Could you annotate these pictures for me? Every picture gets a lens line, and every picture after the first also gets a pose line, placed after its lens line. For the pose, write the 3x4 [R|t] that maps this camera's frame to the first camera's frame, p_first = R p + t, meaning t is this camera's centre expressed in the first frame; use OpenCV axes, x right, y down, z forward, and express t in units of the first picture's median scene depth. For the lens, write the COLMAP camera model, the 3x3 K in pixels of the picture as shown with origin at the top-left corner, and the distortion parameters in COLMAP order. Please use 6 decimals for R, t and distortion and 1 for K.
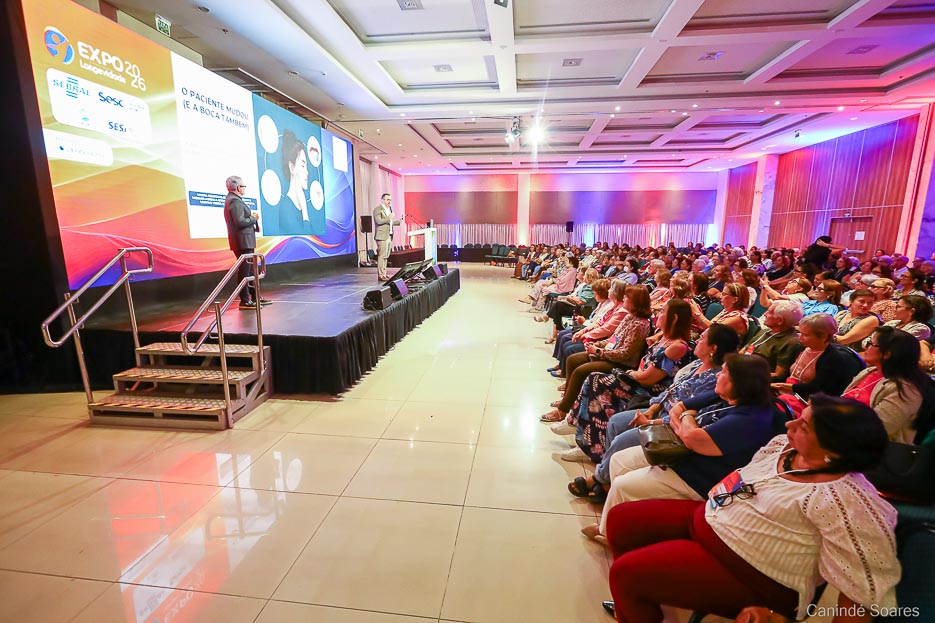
lens RADIAL K [[426.2, 0, 468.7], [0, 426.2, 310.8], [0, 0, 1]] dist [0.001001, 0.000080]
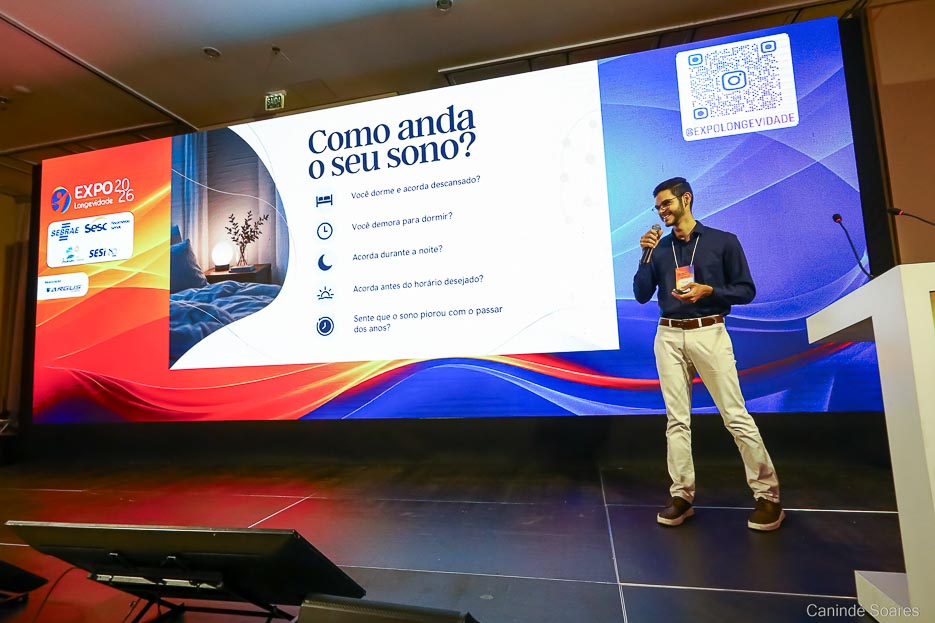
lens RADIAL K [[479.6, 0, 469.6], [0, 479.6, 310.4], [0, 0, 1]] dist [0.003746, -0.000560]
pose [[-0.112624, -0.105330, -0.988039, 0.105692], [-0.143946, 0.985606, -0.088663, -0.339080], [0.983156, 0.132239, -0.126164, 1.984427]]
